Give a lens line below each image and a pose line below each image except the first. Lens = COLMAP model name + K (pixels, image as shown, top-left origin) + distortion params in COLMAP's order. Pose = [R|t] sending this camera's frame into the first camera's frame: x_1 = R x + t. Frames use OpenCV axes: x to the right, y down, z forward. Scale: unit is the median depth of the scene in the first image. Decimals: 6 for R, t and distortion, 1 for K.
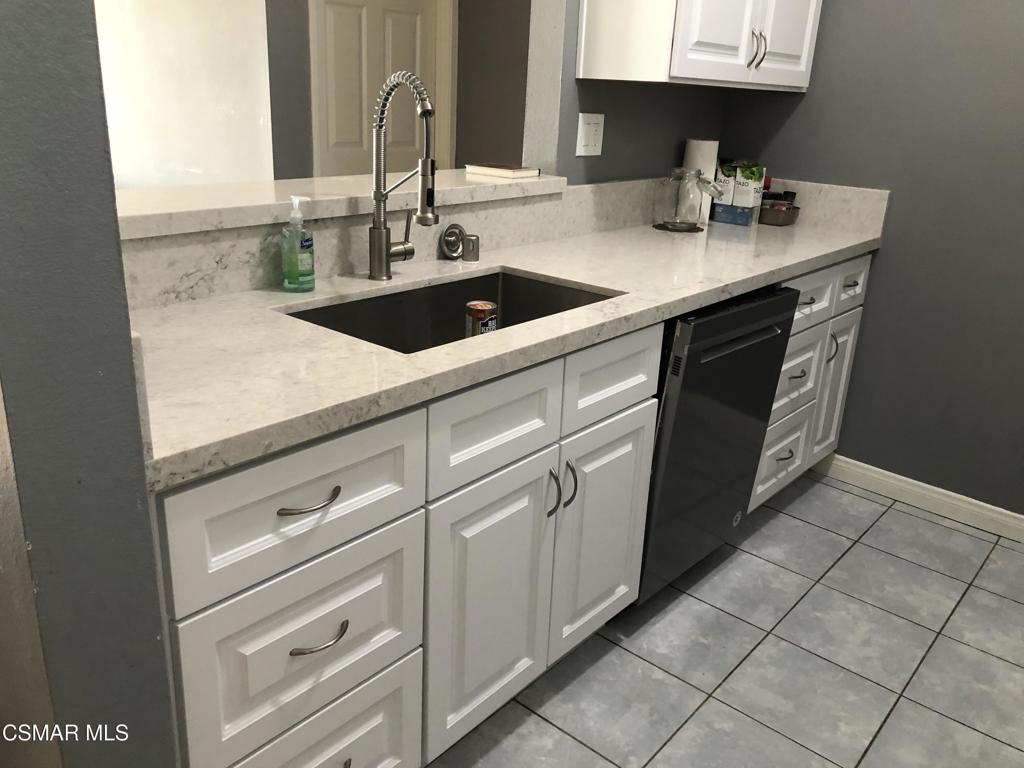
lens RADIAL K [[847.7, 0, 509.3], [0, 847.7, 376.0], [0, 0, 1]] dist [0.013006, -0.022718]
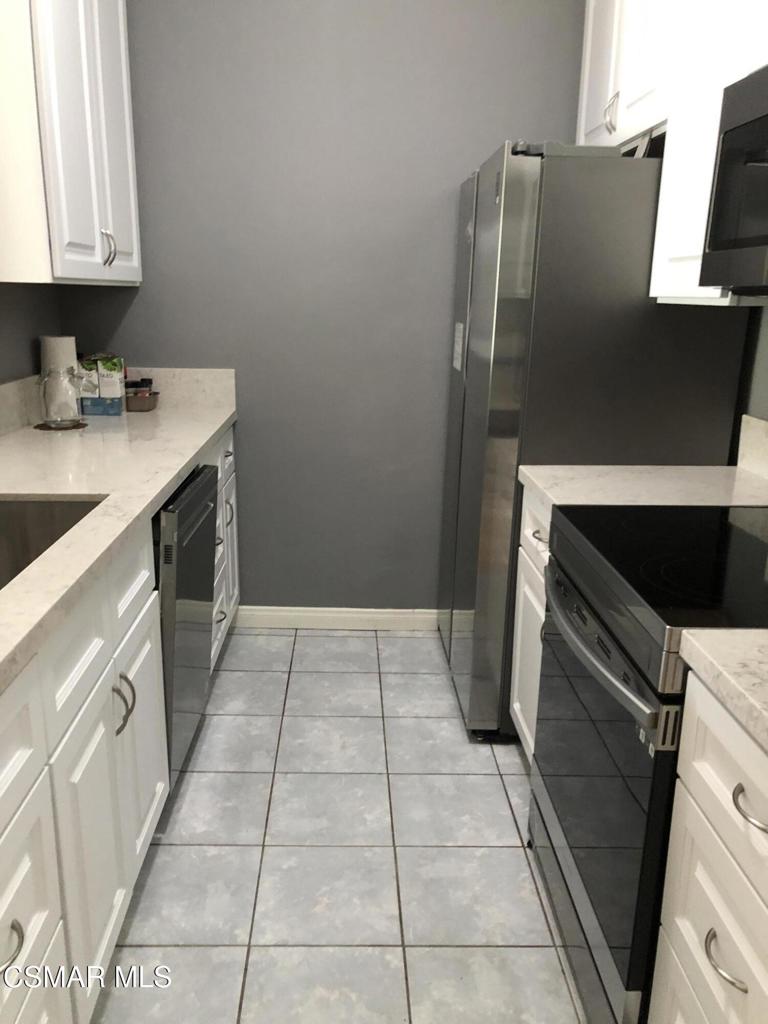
lens RADIAL K [[847.7, 0, 377.5], [0, 847.7, 521.0], [0, 0, 1]] dist [0.013006, -0.022718]
pose [[0.728018, -0.212011, 0.651952, -0.208079], [0.238067, 0.969982, 0.049588, -0.030978], [-0.642895, 0.119107, 0.756637, 0.035571]]
